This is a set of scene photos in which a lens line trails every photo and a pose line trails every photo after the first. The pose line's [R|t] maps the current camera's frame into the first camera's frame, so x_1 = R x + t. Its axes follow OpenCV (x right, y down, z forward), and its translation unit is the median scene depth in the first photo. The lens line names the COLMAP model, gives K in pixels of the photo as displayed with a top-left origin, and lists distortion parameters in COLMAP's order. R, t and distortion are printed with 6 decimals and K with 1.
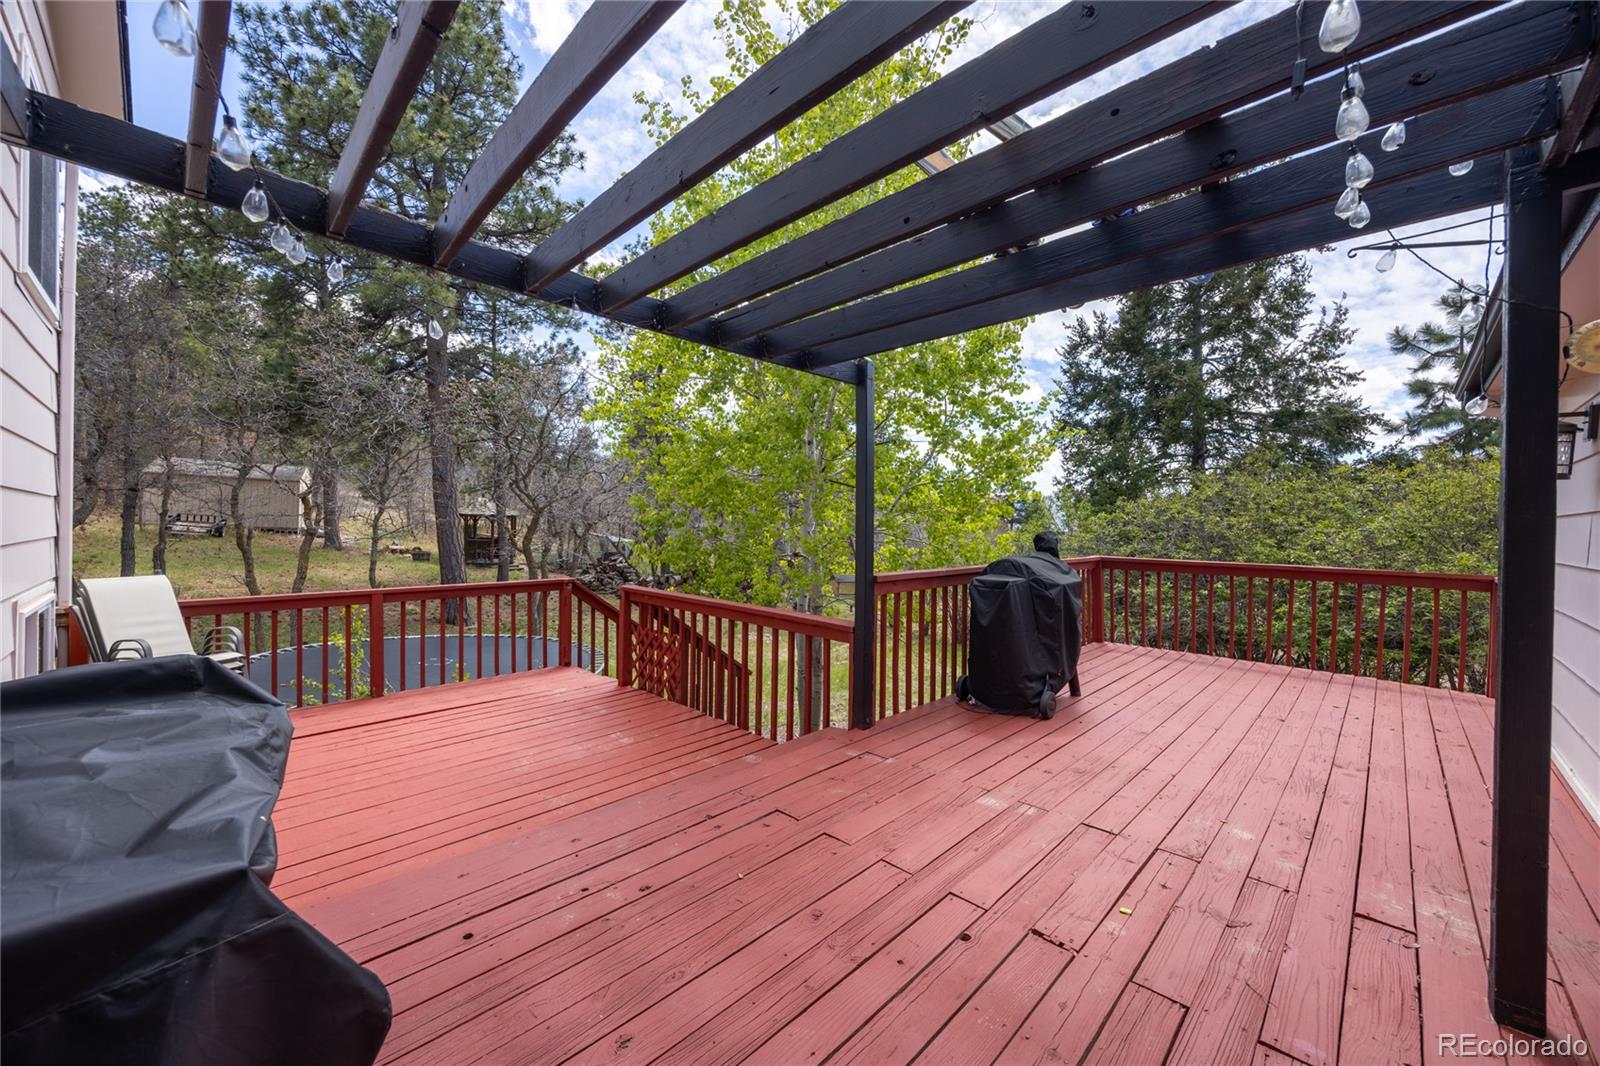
lens RADIAL K [[606.6, 0, 799.9], [0, 606.6, 529.7], [0, 0, 1]] dist [0.007754, -0.000545]
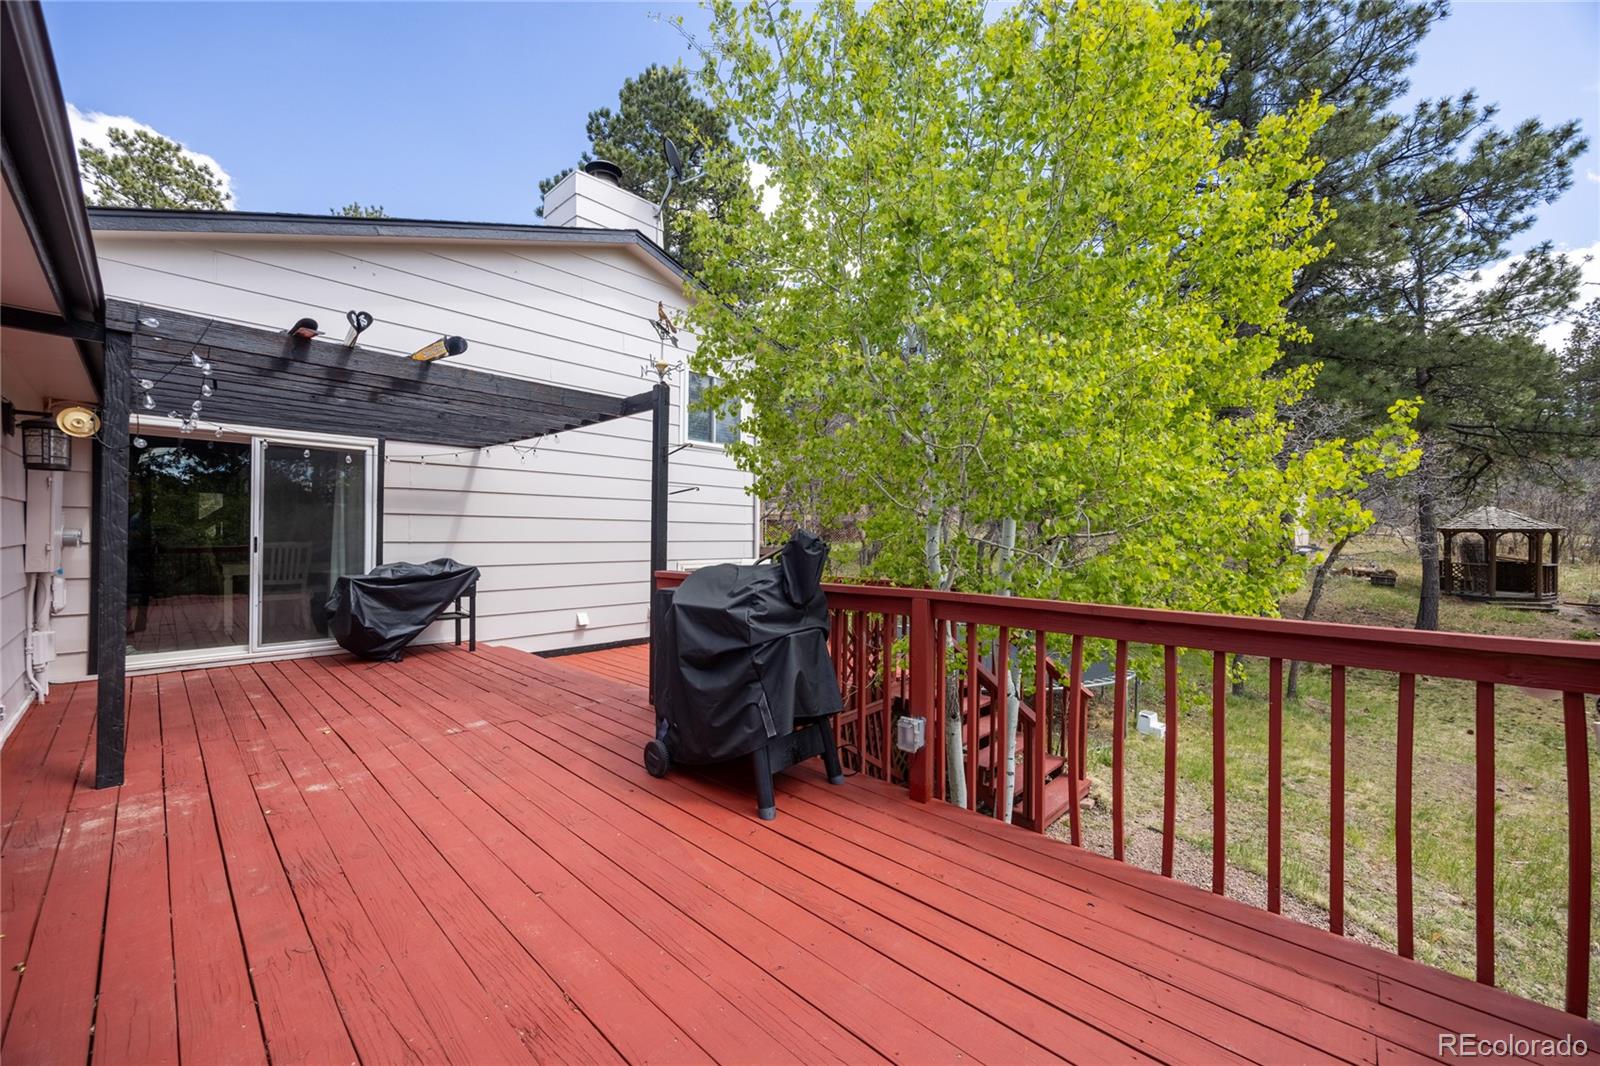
lens RADIAL K [[606.6, 0, 799.9], [0, 606.6, 534.5], [0, 0, 1]] dist [0.007754, -0.000545]
pose [[0.018279, -0.014317, -0.999730, 1.479602], [-0.012972, 0.999810, -0.014555, 0.025218], [0.999749, 0.013234, 0.018090, 1.467716]]
